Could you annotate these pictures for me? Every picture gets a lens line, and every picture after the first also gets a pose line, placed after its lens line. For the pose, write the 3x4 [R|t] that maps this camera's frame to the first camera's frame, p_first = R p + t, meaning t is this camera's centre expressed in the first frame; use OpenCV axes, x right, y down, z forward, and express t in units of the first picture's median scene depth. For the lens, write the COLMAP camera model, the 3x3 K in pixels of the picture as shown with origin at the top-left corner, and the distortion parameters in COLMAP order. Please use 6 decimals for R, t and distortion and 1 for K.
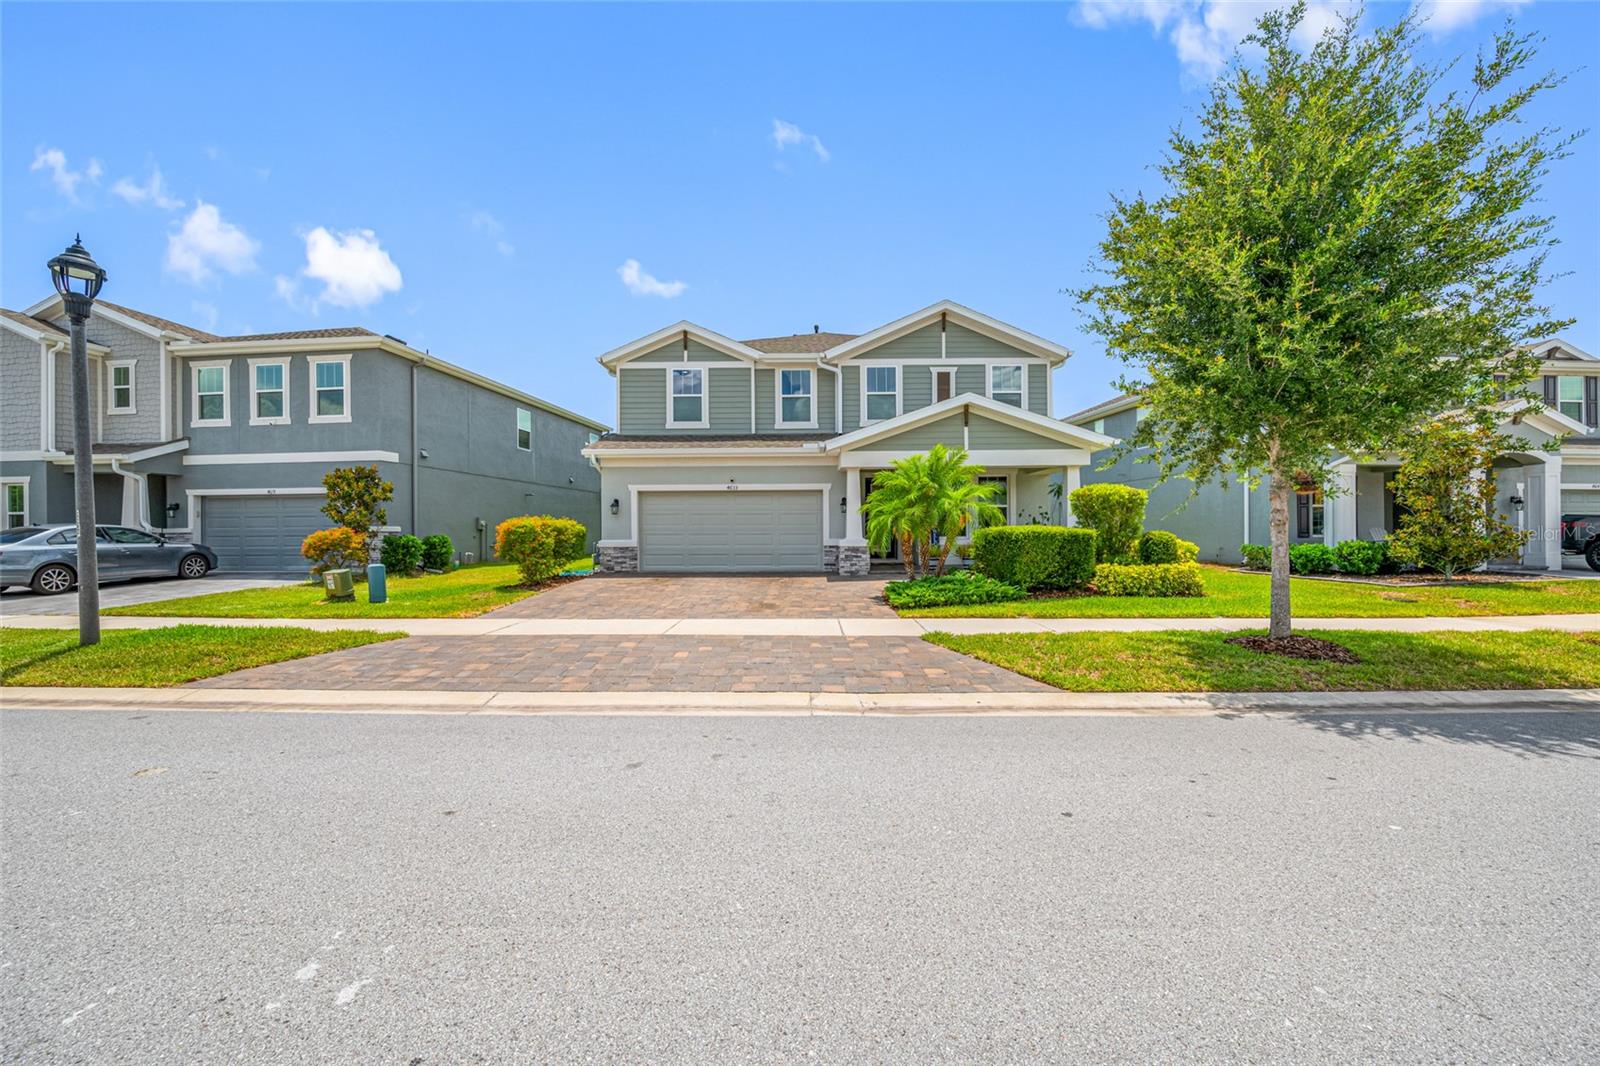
lens RADIAL K [[628.8, 0, 800.0], [0, 628.8, 533.0], [0, 0, 1]] dist [0.001668, -0.000092]
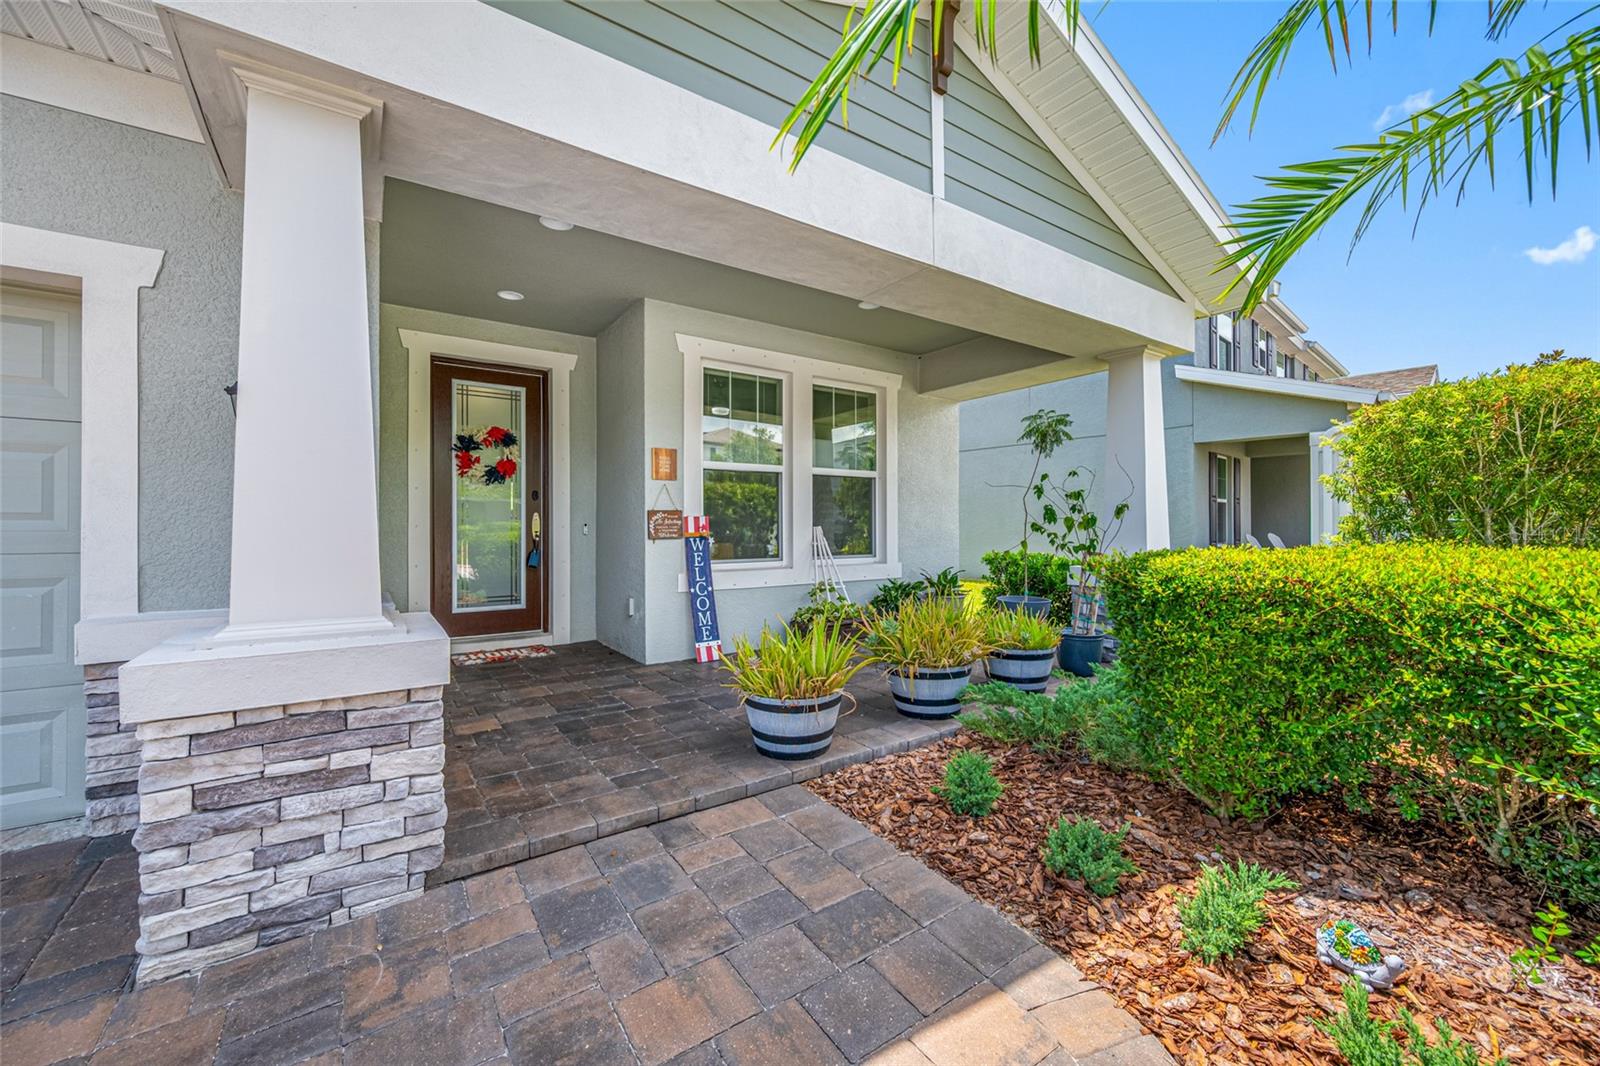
lens RADIAL K [[628.8, 0, 800.0], [0, 628.8, 533.0], [0, 0, 1]] dist [0.001668, -0.000092]
pose [[0.820477, -0.000309, 0.571680, 0.082887], [-0.001663, 0.999994, 0.002927, -0.009860], [-0.571678, -0.003352, 0.820472, 0.726253]]
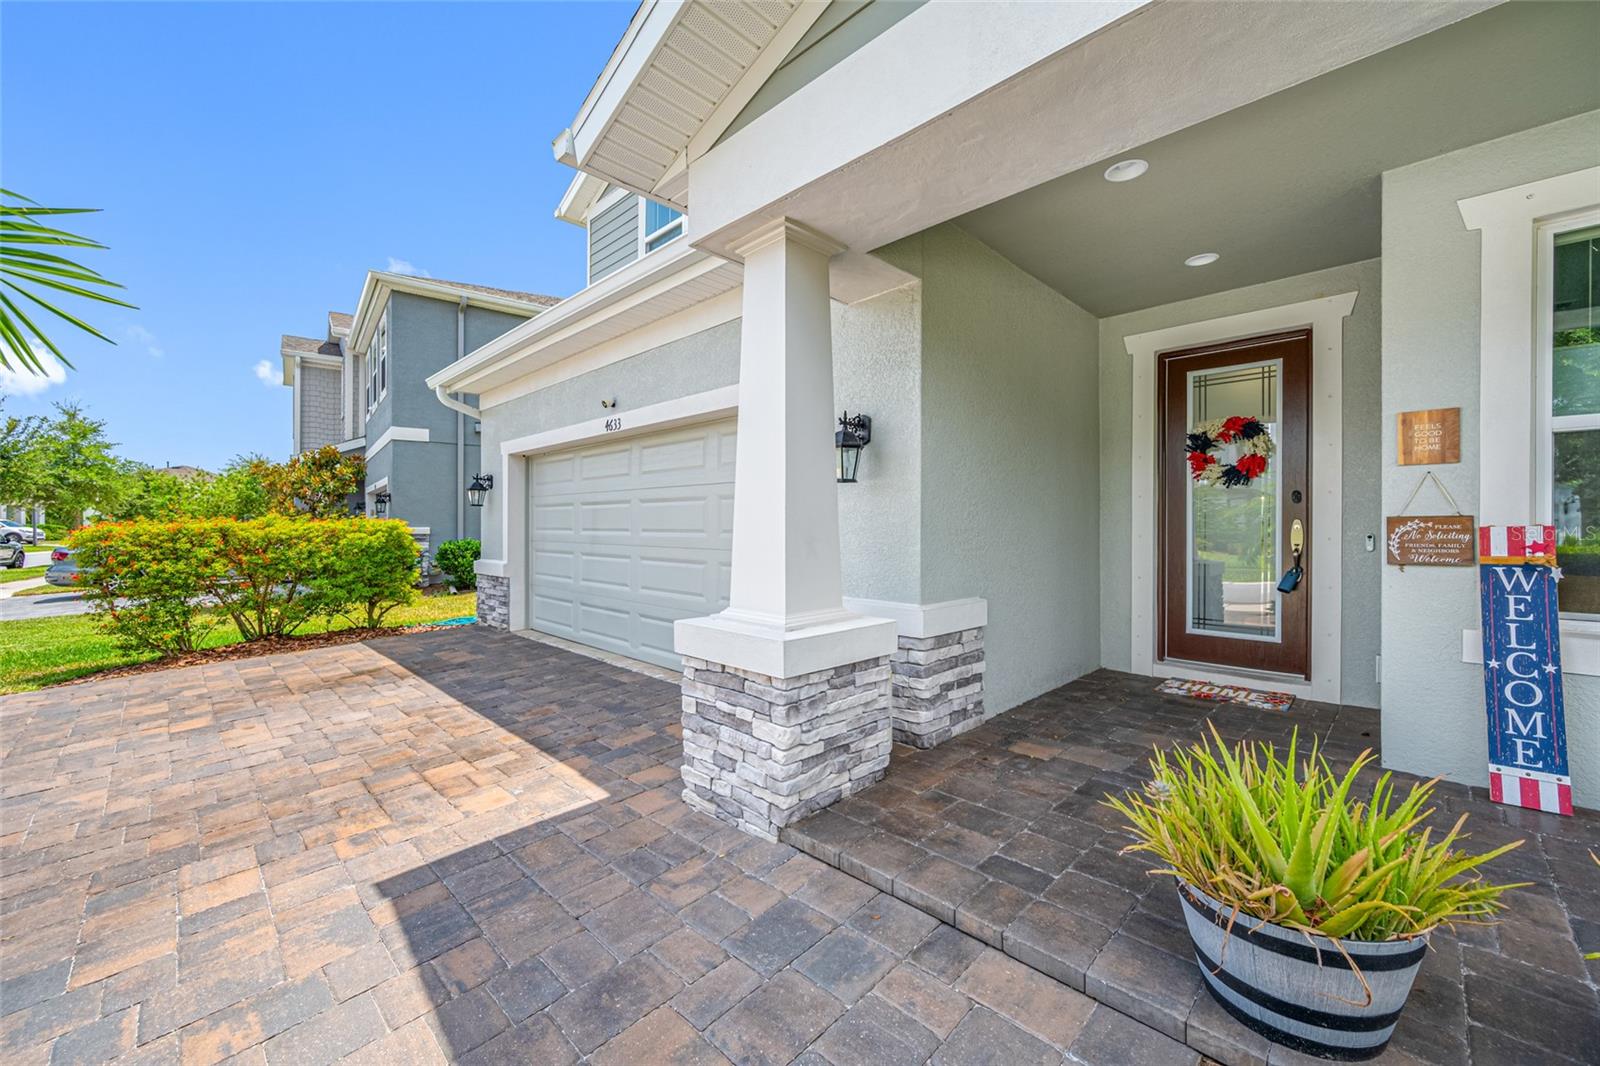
lens RADIAL K [[628.8, 0, 800.0], [0, 628.8, 533.0], [0, 0, 1]] dist [0.001668, -0.000092]
pose [[0.717349, 0.013111, -0.696591, 0.193891], [-0.007584, 0.999911, 0.011010, -0.015411], [0.696673, -0.002615, 0.717384, 0.760861]]
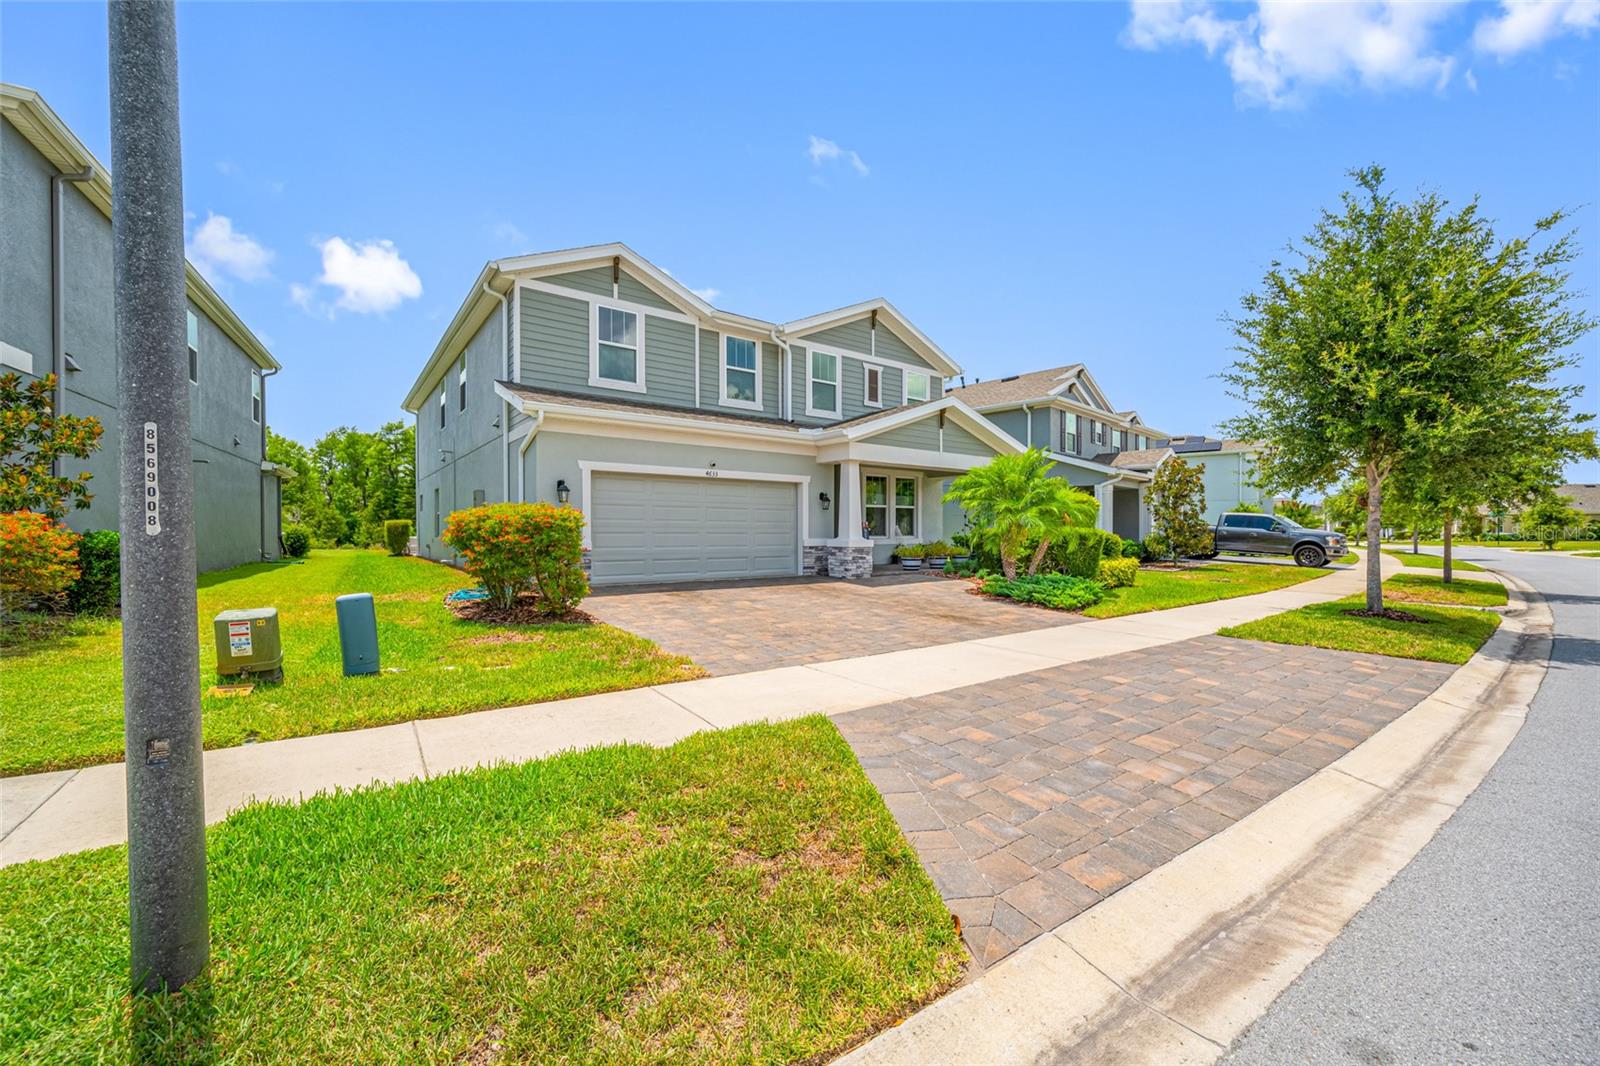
lens RADIAL K [[628.8, 0, 800.0], [0, 628.8, 533.0], [0, 0, 1]] dist [0.001668, -0.000092]
pose [[0.796927, 0.006419, 0.604042, -0.459181], [-0.009028, 0.999958, 0.001285, 0.000369], [-0.604009, -0.006478, 0.796951, 0.279444]]
